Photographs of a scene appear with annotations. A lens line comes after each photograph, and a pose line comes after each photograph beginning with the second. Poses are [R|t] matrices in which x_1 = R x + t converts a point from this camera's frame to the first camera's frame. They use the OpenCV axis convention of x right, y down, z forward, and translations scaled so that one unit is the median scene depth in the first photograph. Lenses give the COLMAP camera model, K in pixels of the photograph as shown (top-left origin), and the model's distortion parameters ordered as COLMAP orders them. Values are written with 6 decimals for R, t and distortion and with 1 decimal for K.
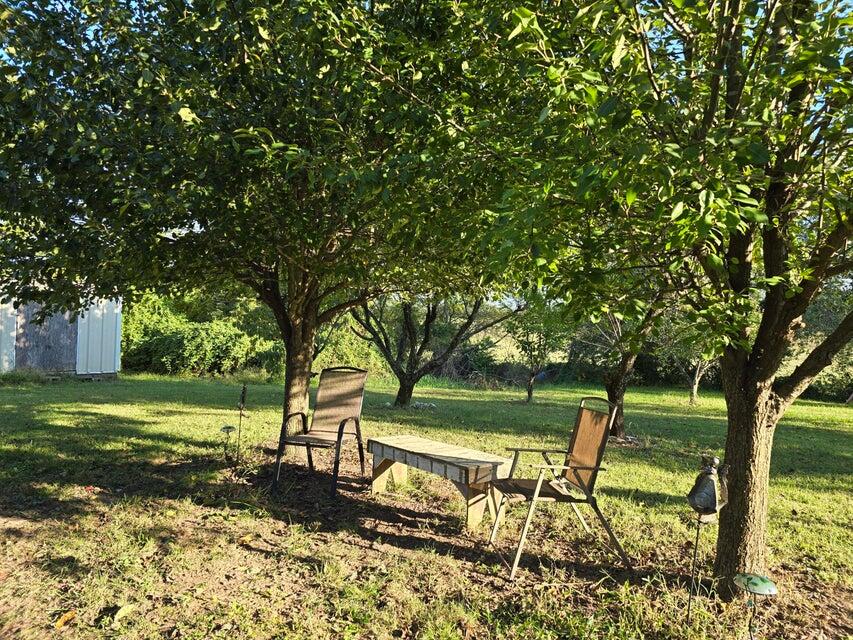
lens RADIAL K [[576.2, 0, 429.7], [0, 576.2, 322.3], [0, 0, 1]] dist [0.050108, -0.041701]
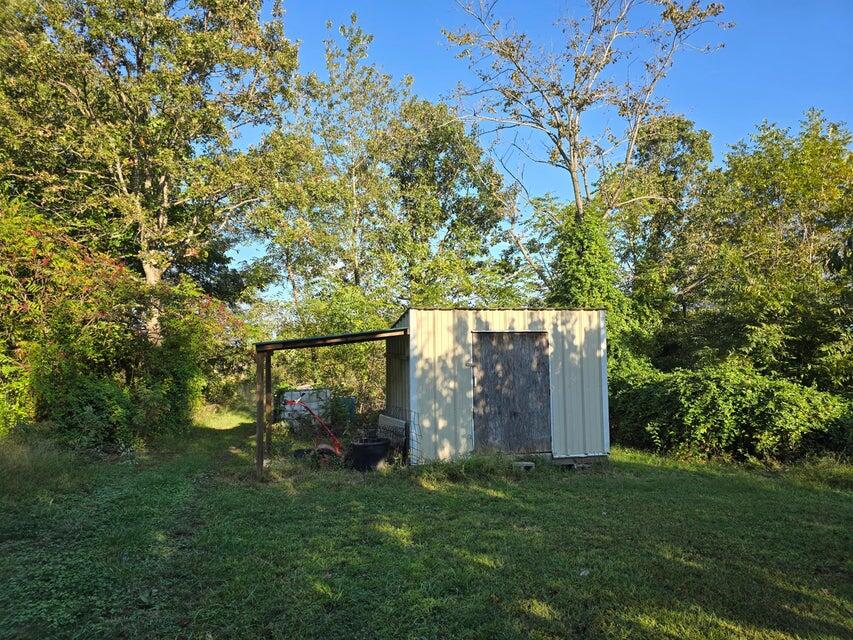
lens RADIAL K [[576.2, 0, 426.1], [0, 576.2, 319.0], [0, 0, 1]] dist [0.050108, -0.041701]
pose [[0.817534, -0.075341, -0.570930, -0.287127], [0.030688, 0.995696, -0.087451, -0.006861], [0.575062, 0.053973, 0.816328, 0.335625]]
